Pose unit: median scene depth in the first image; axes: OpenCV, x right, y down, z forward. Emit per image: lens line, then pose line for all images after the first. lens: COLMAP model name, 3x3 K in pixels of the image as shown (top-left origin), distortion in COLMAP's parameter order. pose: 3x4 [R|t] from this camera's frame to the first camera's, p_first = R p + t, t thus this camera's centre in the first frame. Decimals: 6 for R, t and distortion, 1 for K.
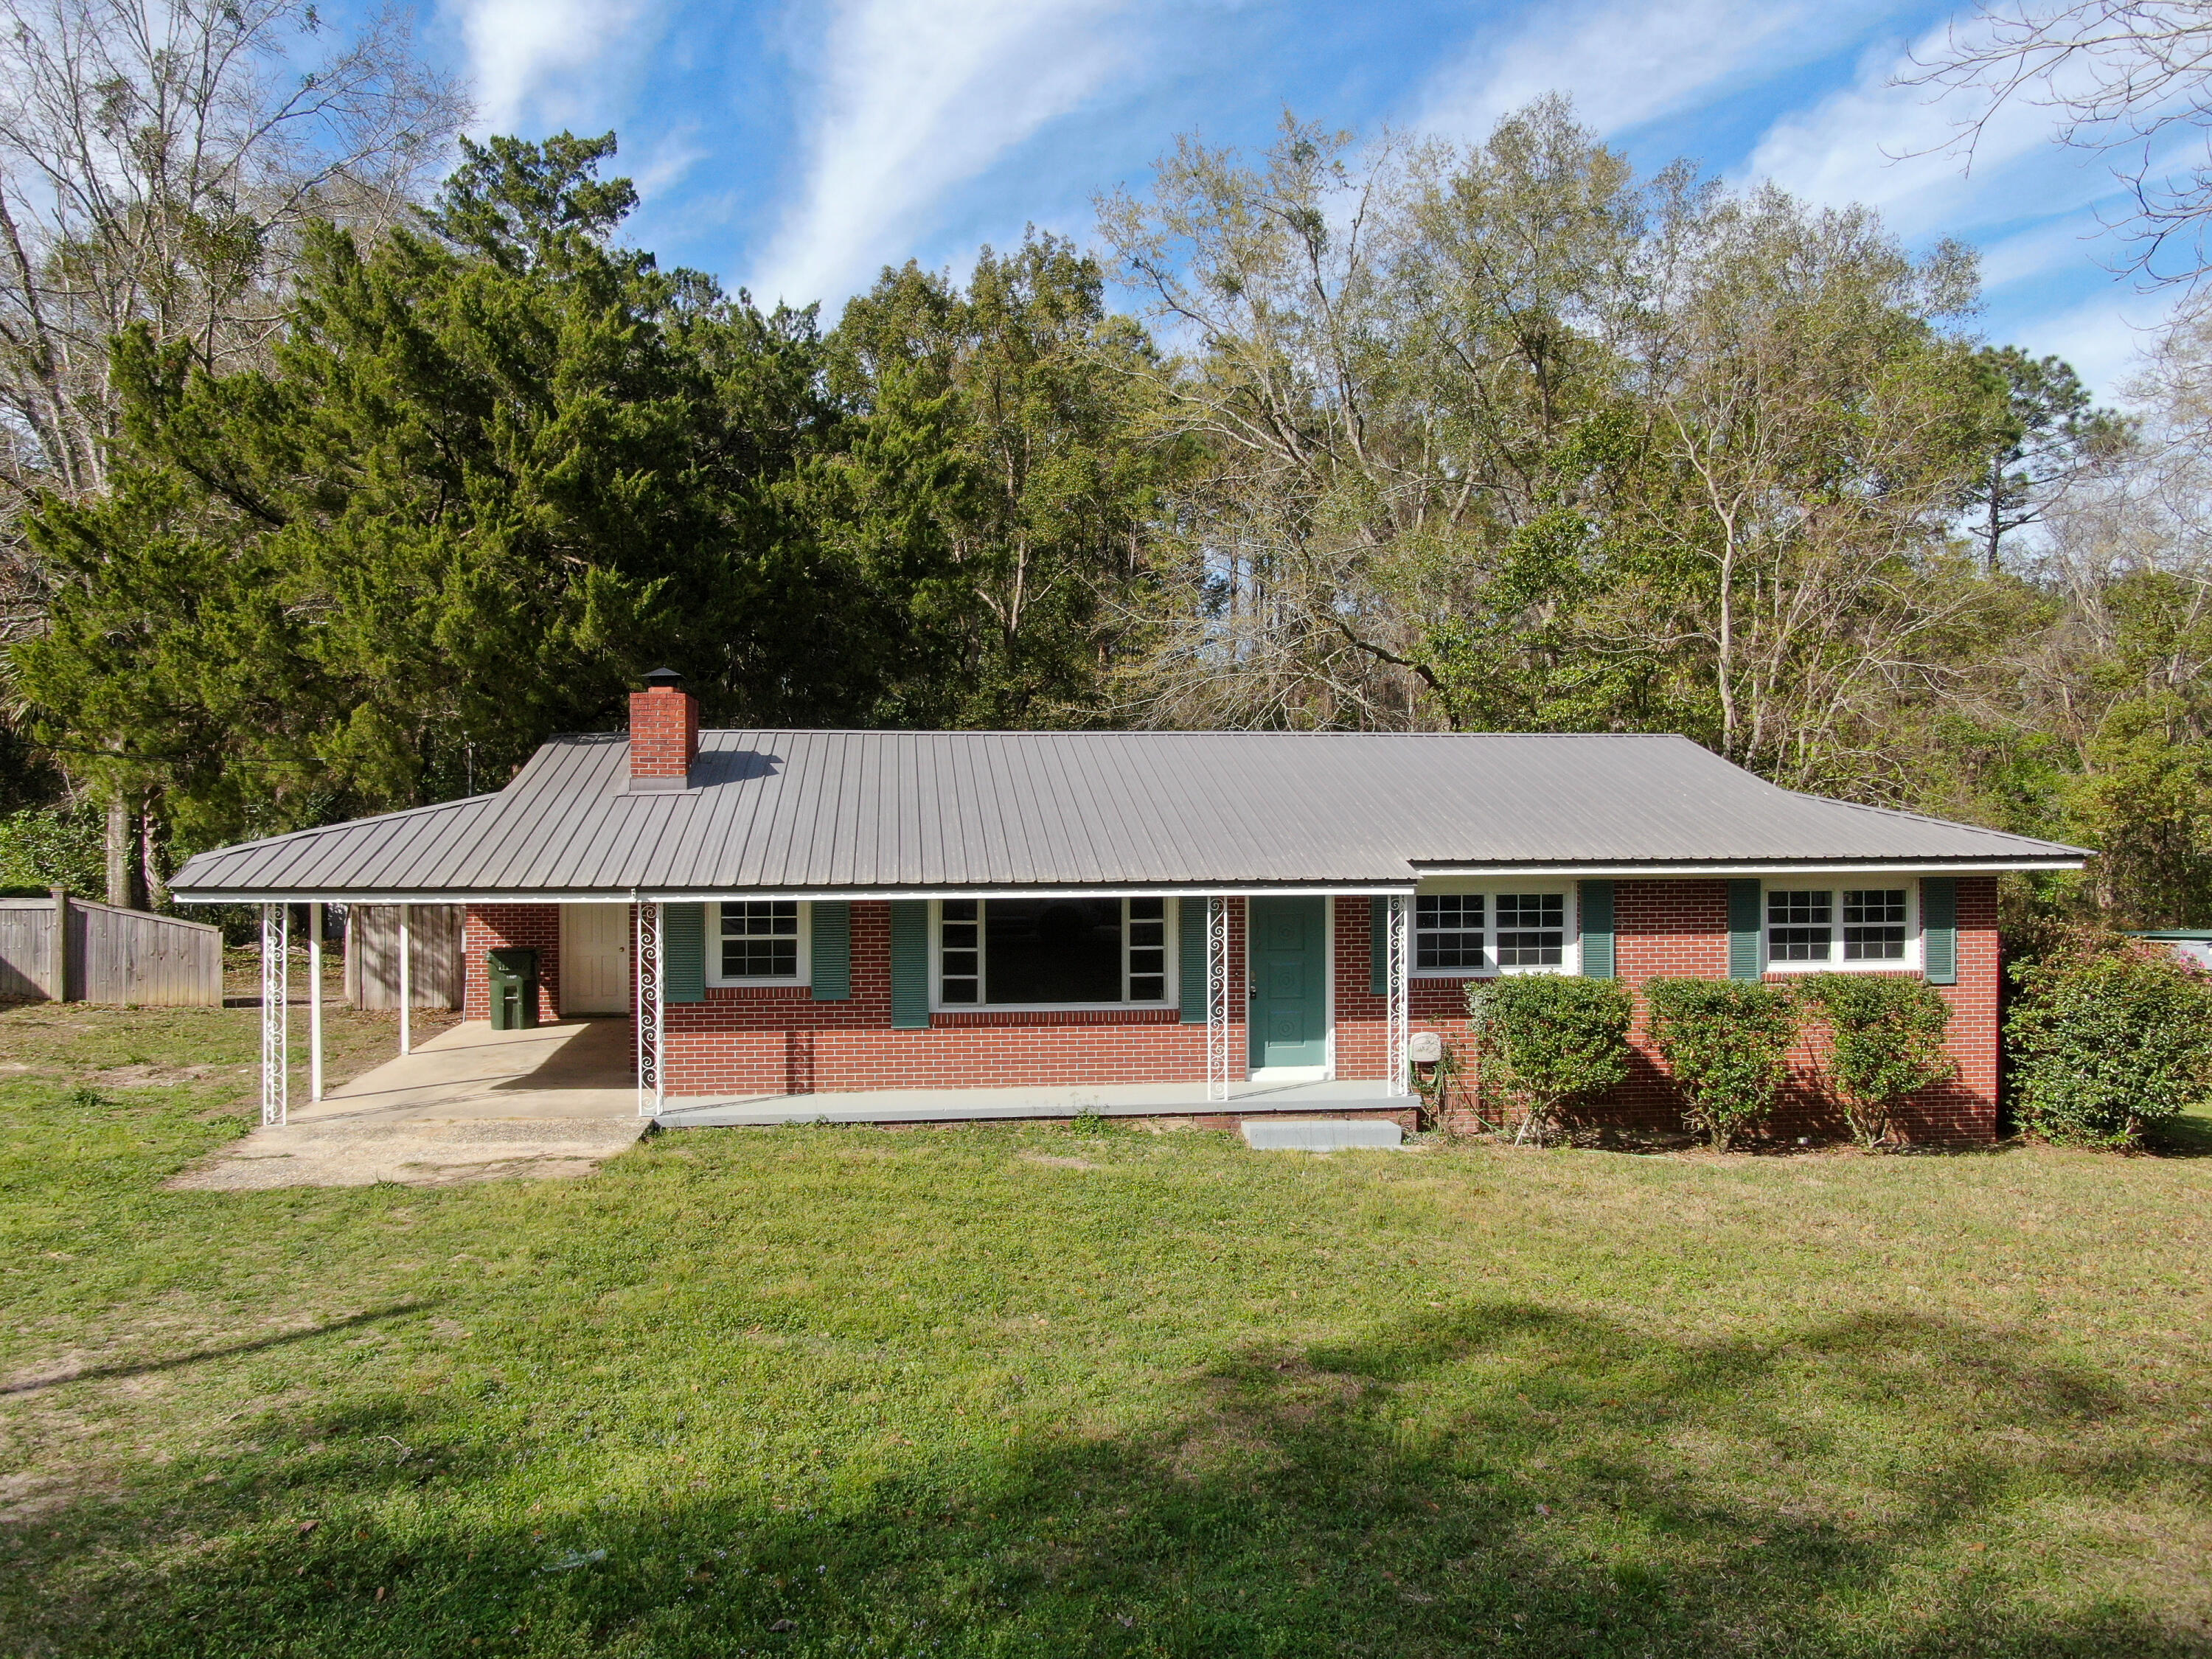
lens RADIAL K [[1586.6, 0, 1091.5], [0, 1586.6, 817.6], [0, 0, 1]] dist [-0.022378, 0.016211]
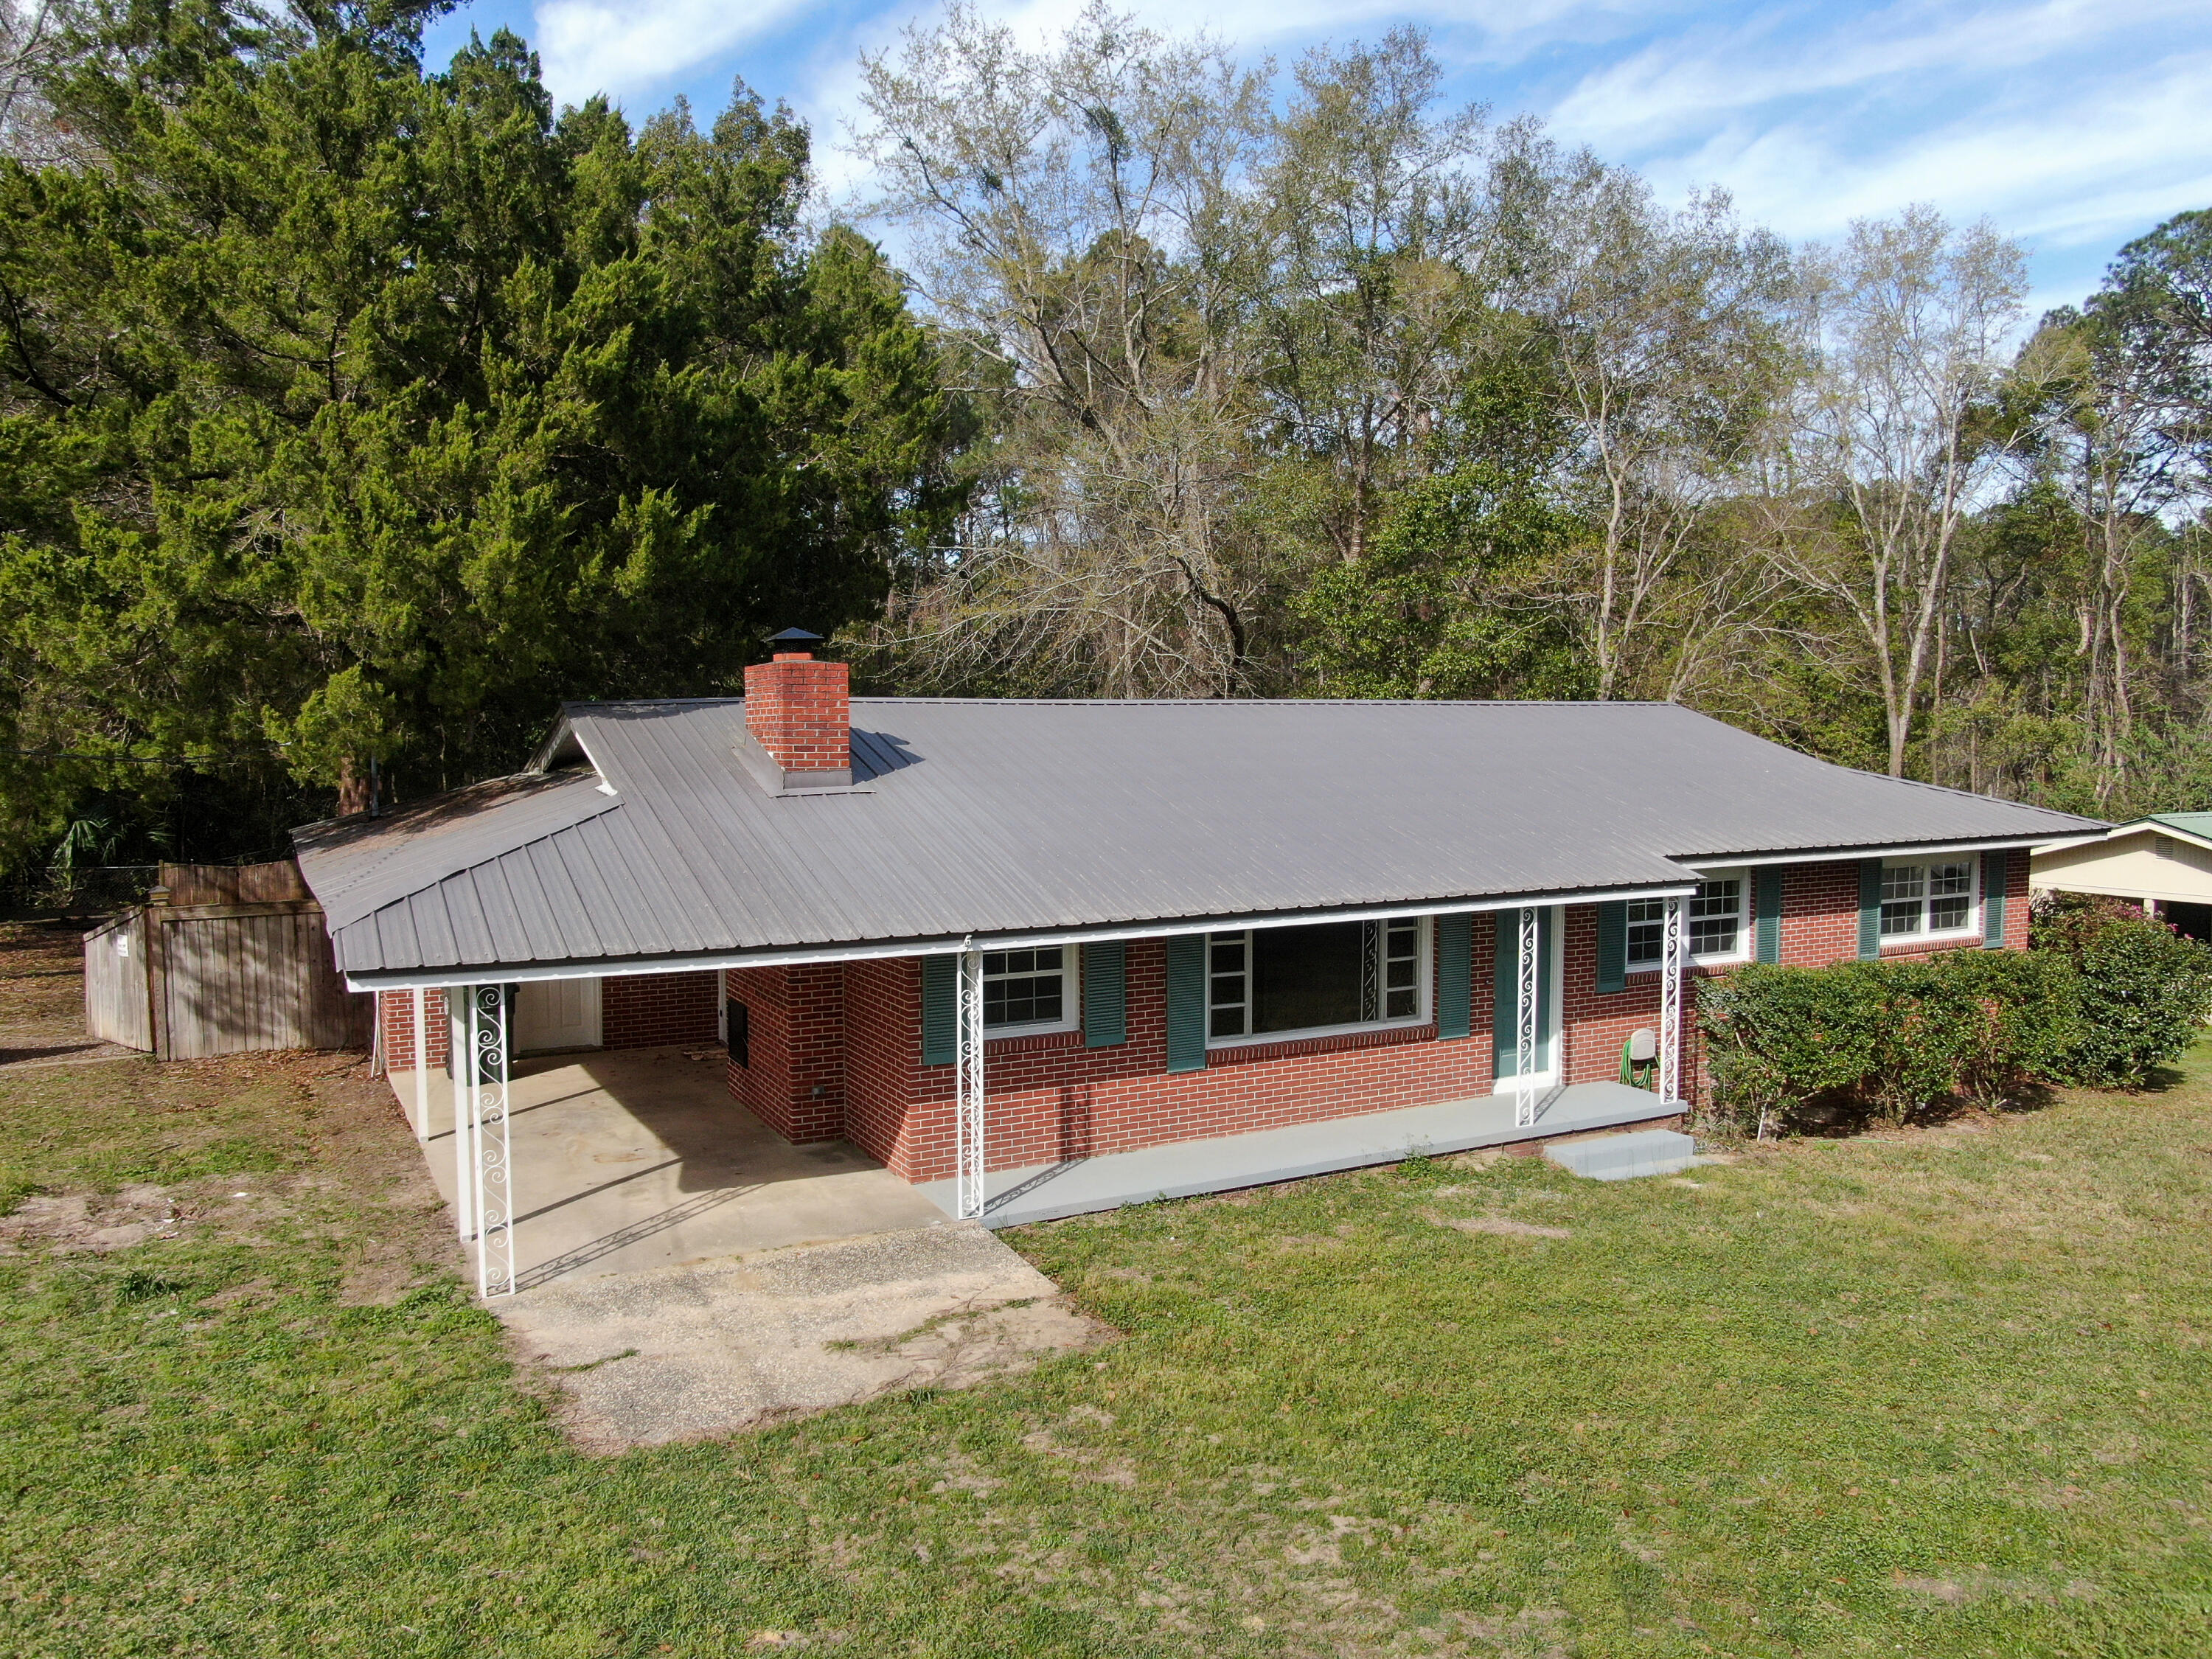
lens RADIAL K [[1586.6, 0, 1109.0], [0, 1586.6, 838.5], [0, 0, 1]] dist [-0.022378, 0.016211]
pose [[0.936283, -0.025390, 0.350327, -0.428404], [-0.000279, 0.997330, 0.073028, -0.051155], [-0.351246, -0.068473, 0.933776, 0.218303]]
